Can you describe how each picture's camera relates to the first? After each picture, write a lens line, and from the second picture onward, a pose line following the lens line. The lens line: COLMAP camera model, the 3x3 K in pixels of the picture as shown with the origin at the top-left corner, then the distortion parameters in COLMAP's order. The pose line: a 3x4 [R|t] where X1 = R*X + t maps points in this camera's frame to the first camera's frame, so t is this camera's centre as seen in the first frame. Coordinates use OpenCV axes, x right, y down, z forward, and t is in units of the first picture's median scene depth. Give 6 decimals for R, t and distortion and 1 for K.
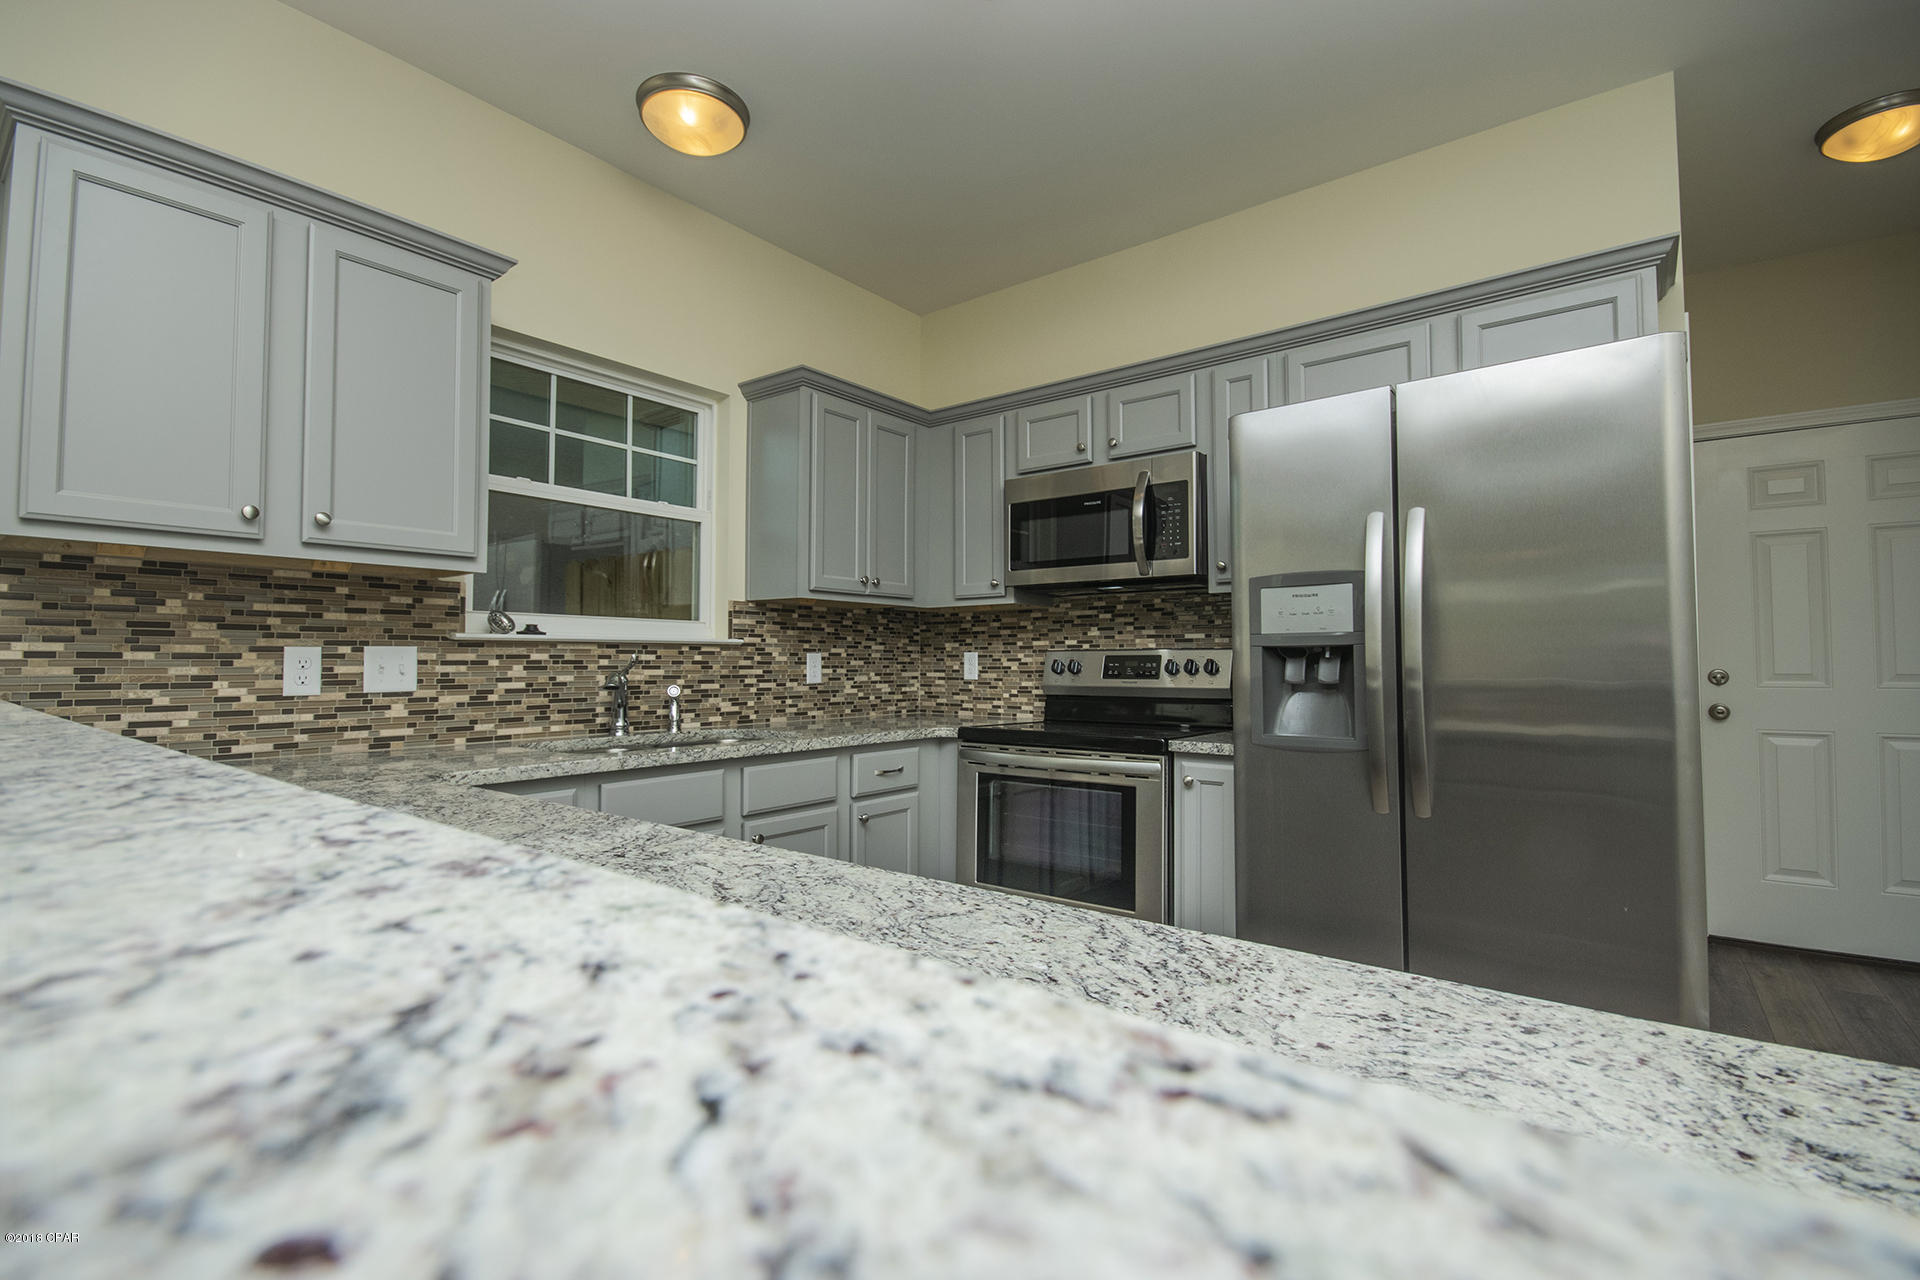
lens RADIAL K [[851.4, 0, 957.2], [0, 851.4, 643.2], [0, 0, 1]] dist [0.017278, -0.018079]
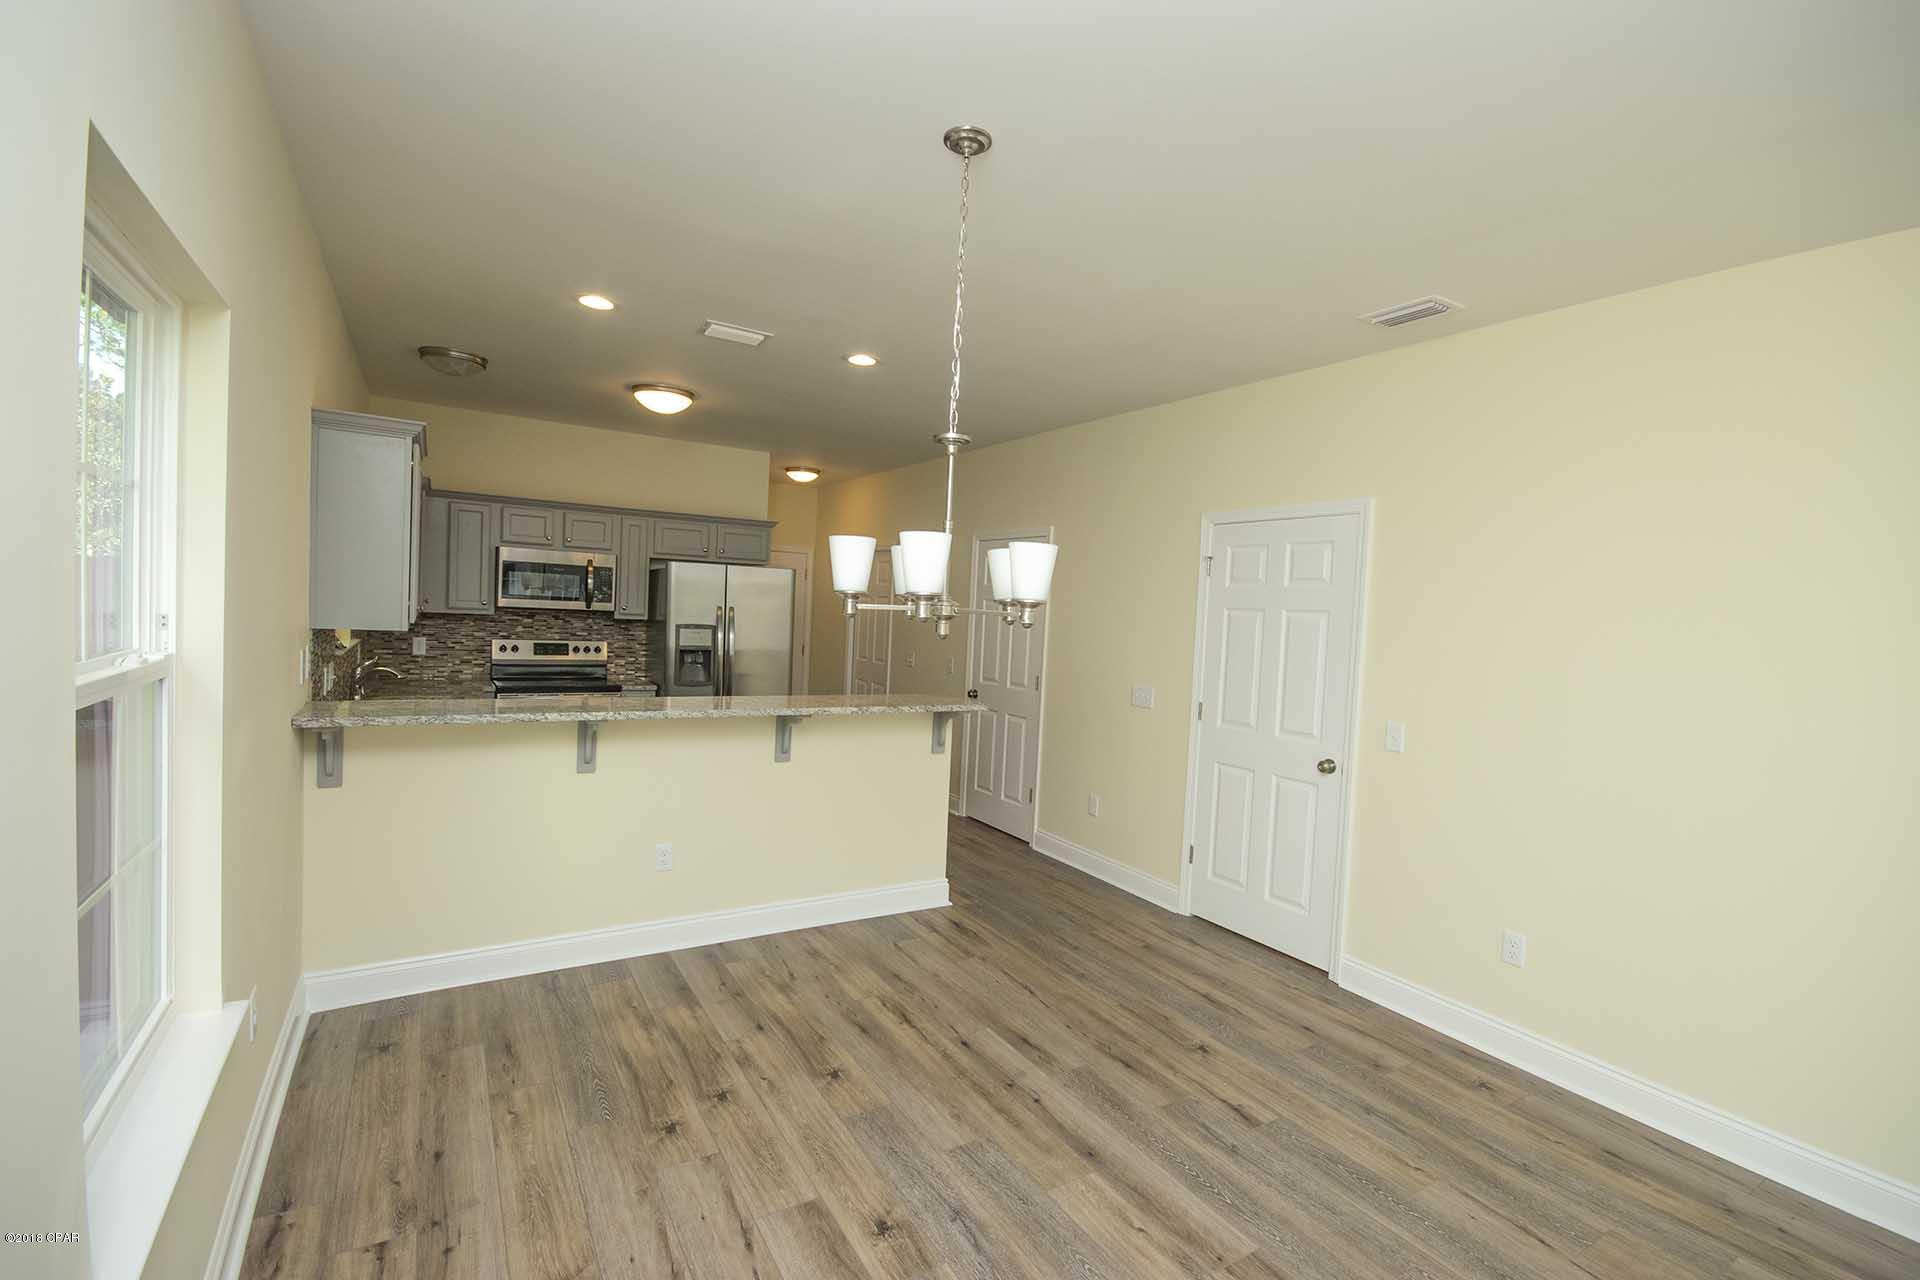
lens RADIAL K [[847.7, 0, 958.8], [0, 847.7, 645.3], [0, 0, 1]] dist [-0.002060, -0.000362]
pose [[0.345164, -0.022878, 0.938263, -1.362211], [-0.071740, 0.996135, 0.050681, -0.153416], [-0.935796, -0.084805, 0.342189, -0.557635]]
